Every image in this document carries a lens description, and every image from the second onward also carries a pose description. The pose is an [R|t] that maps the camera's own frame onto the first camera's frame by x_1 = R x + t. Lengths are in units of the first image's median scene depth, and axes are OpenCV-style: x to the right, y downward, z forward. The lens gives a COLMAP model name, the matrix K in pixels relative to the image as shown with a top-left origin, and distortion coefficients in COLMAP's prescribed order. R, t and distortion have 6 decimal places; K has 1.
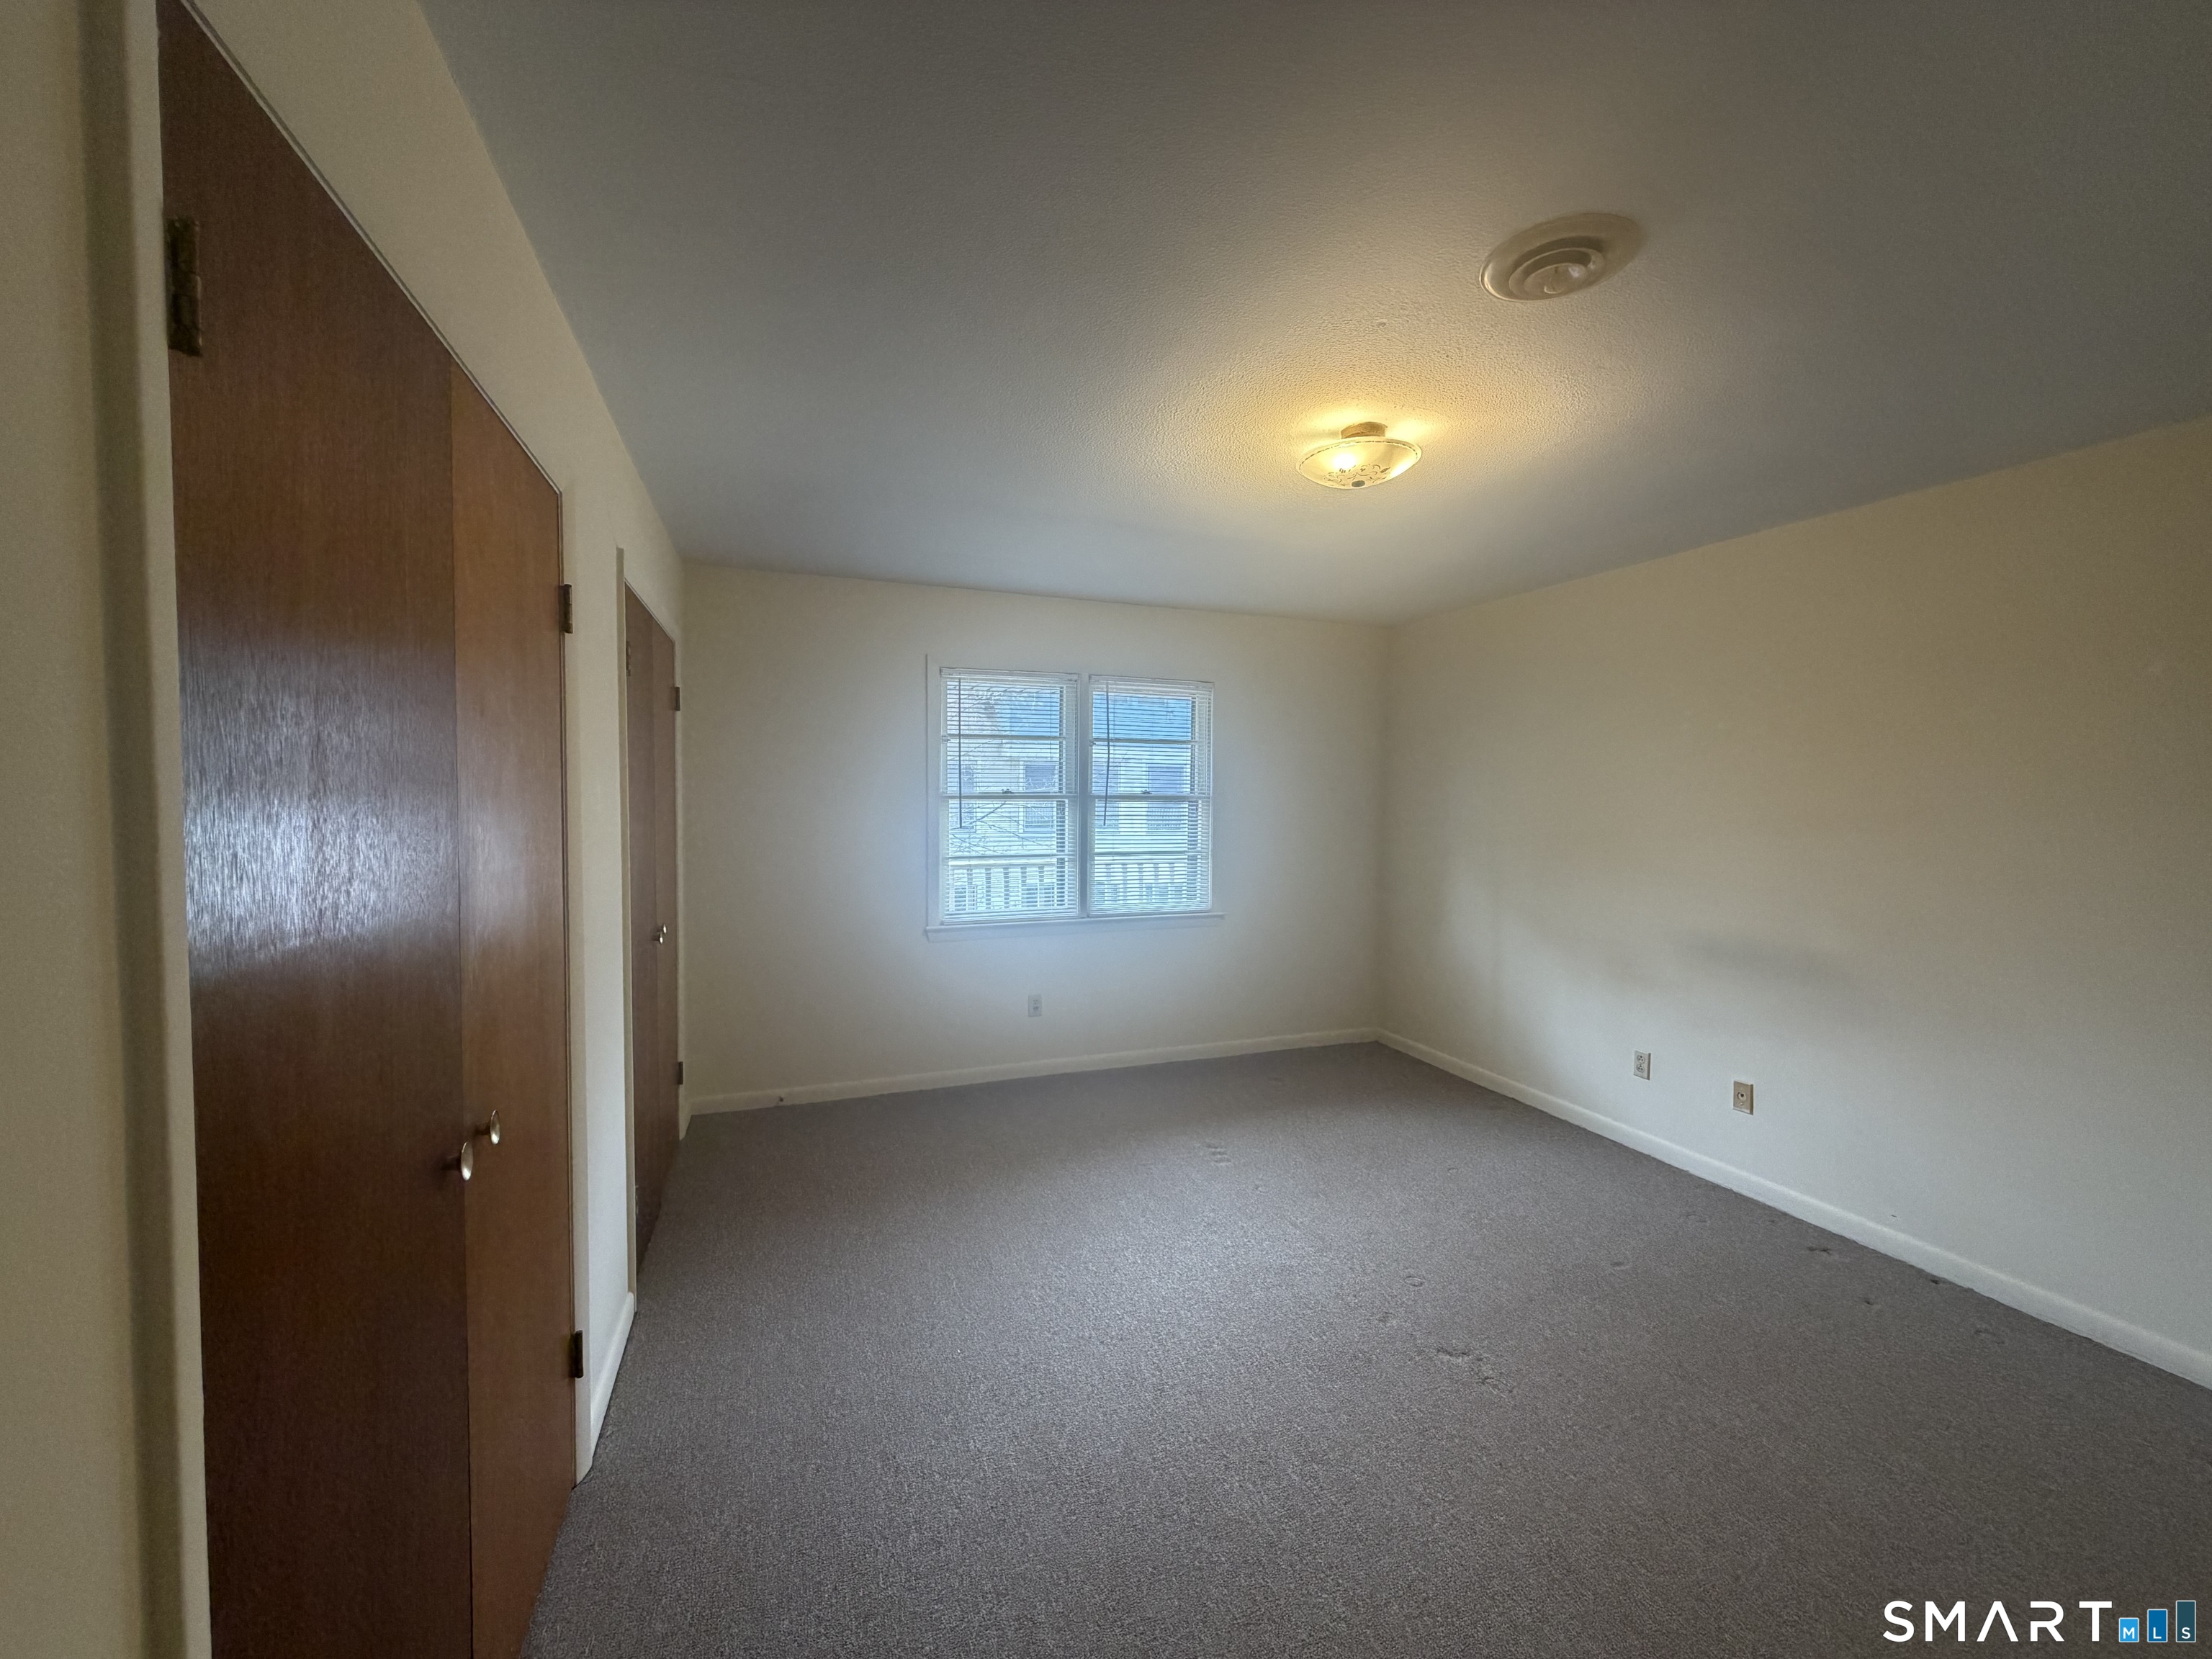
lens RADIAL K [[871.0, 0, 1092.6], [0, 871.0, 831.5], [0, 0, 1]] dist [-0.008479, 0.002393]
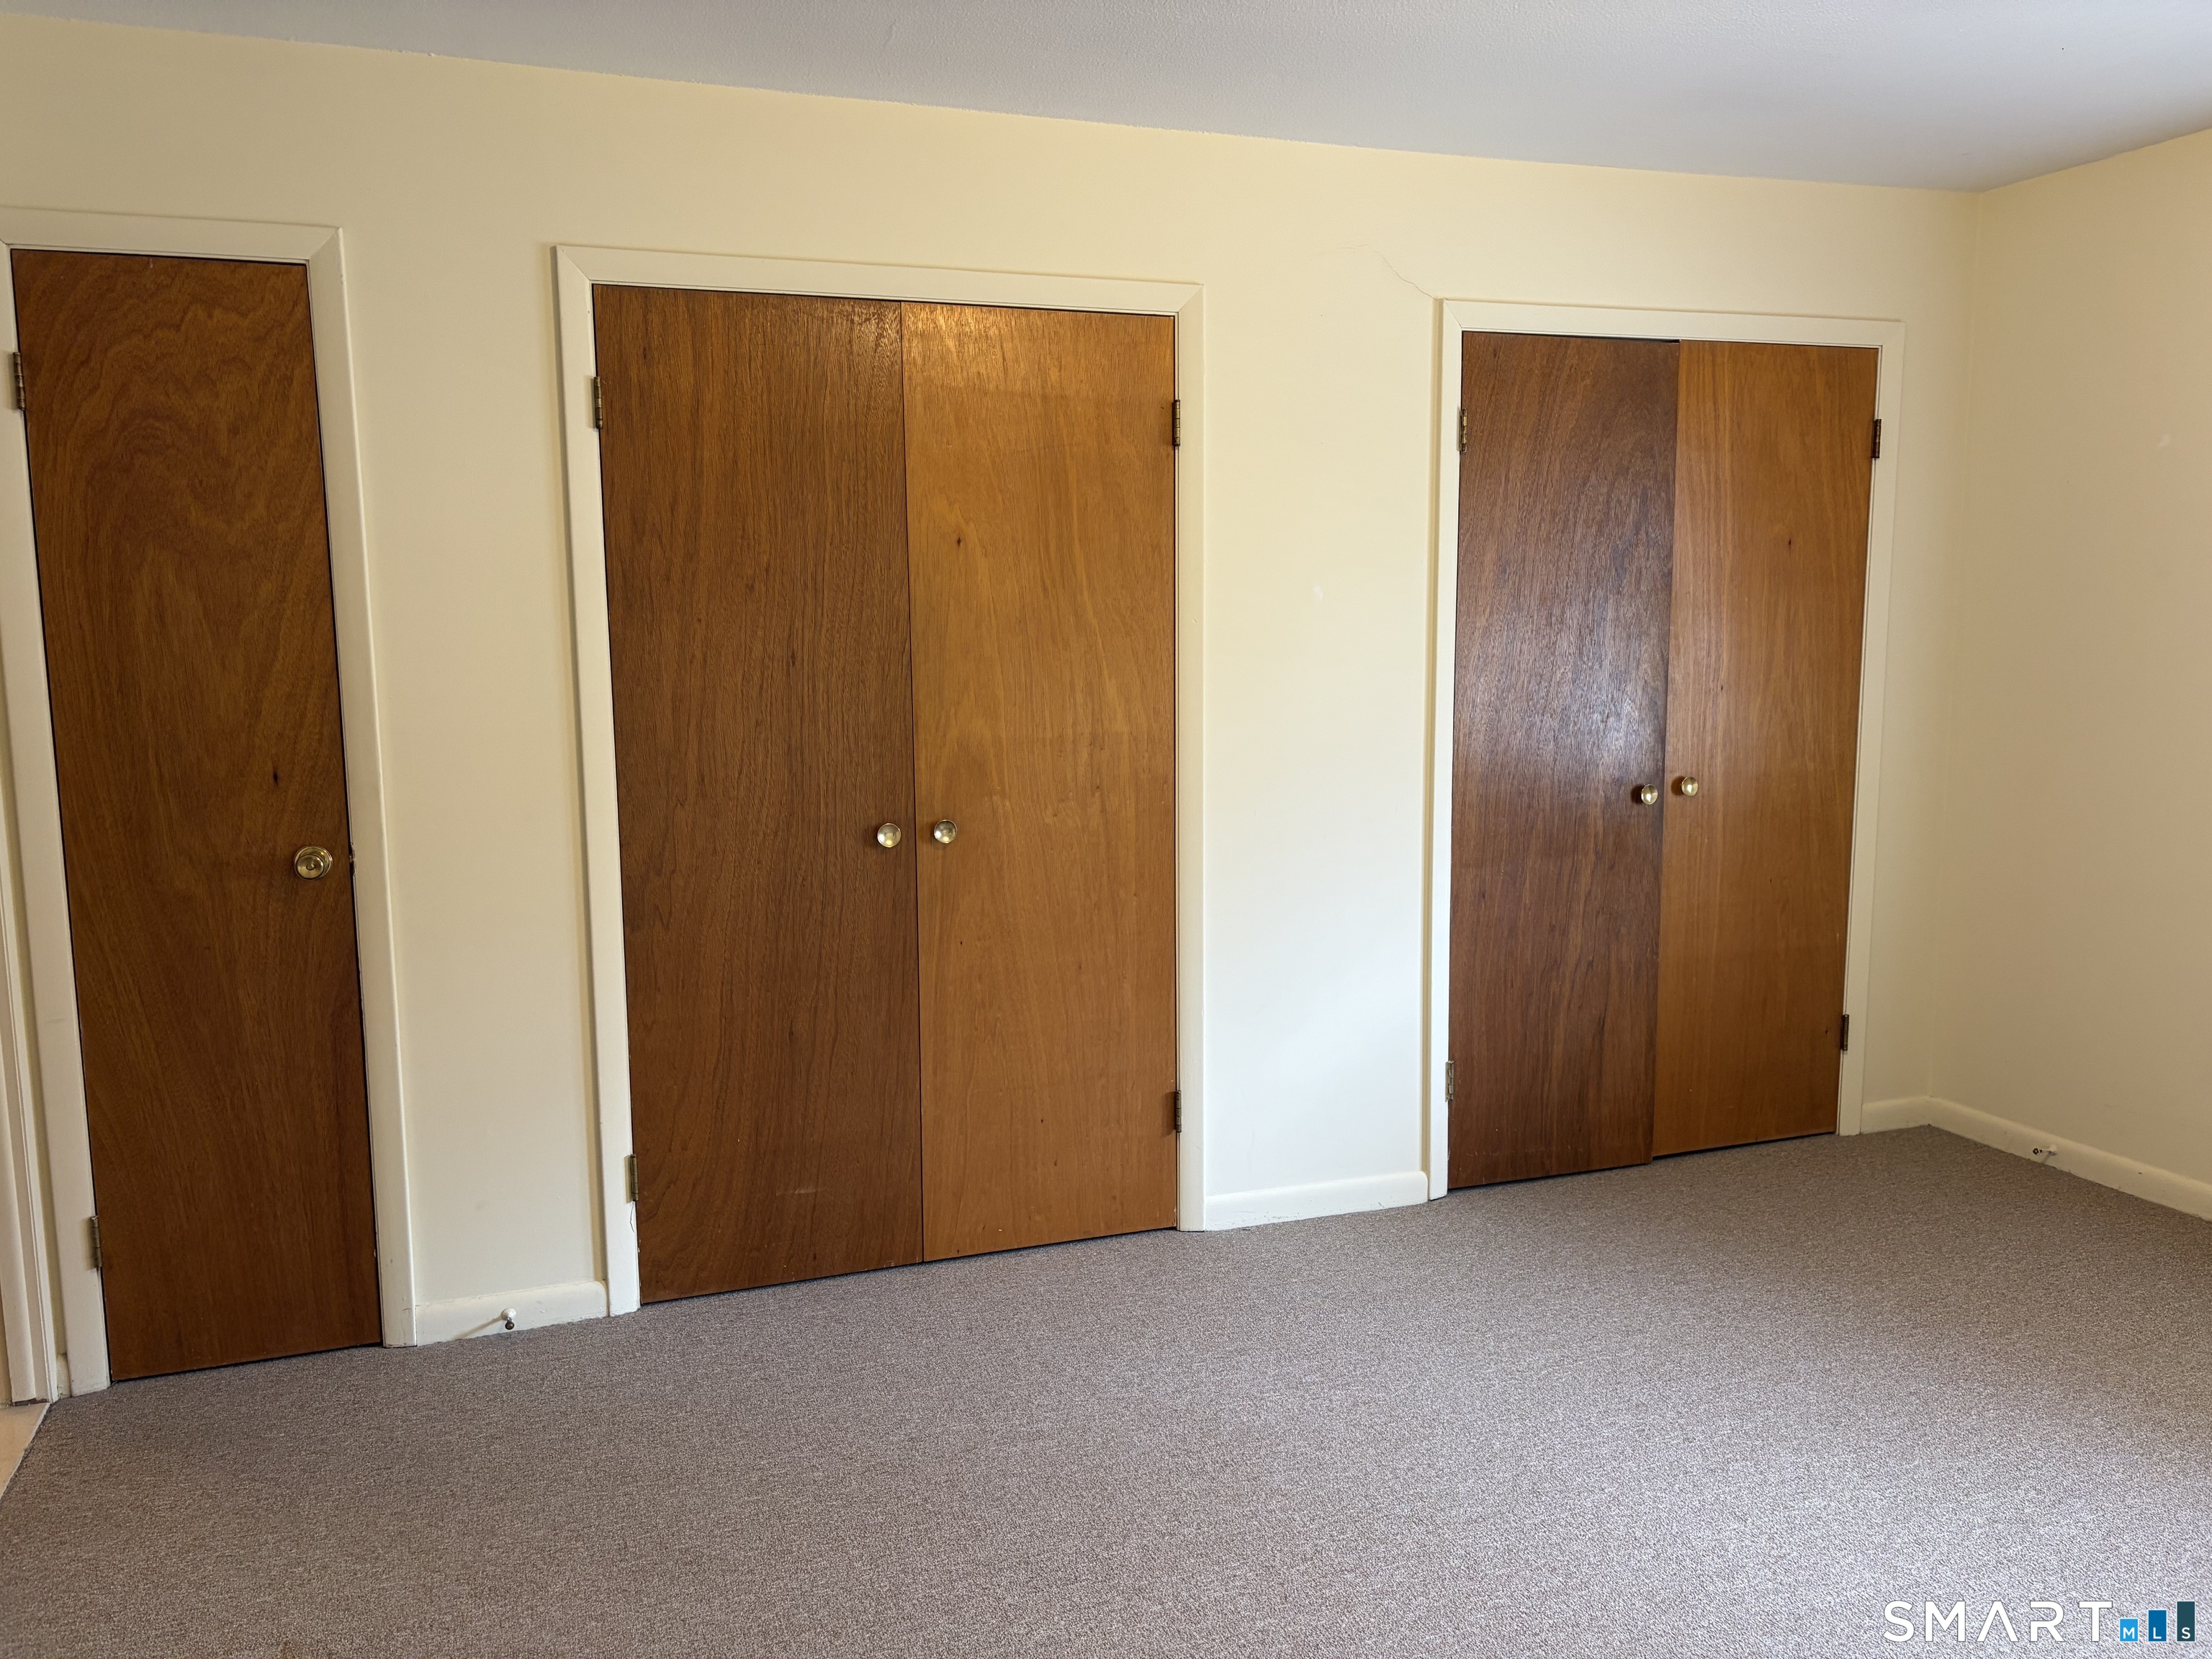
lens RADIAL K [[1662.7, 0, 1101.9], [0, 1662.7, 846.1], [0, 0, 1]] dist [0.030852, -0.039309]
pose [[0.002997, 0.125672, -0.992067, 0.617531], [-0.026012, 0.991746, 0.125552, 0.000915], [0.999657, 0.025429, 0.006241, 0.372839]]
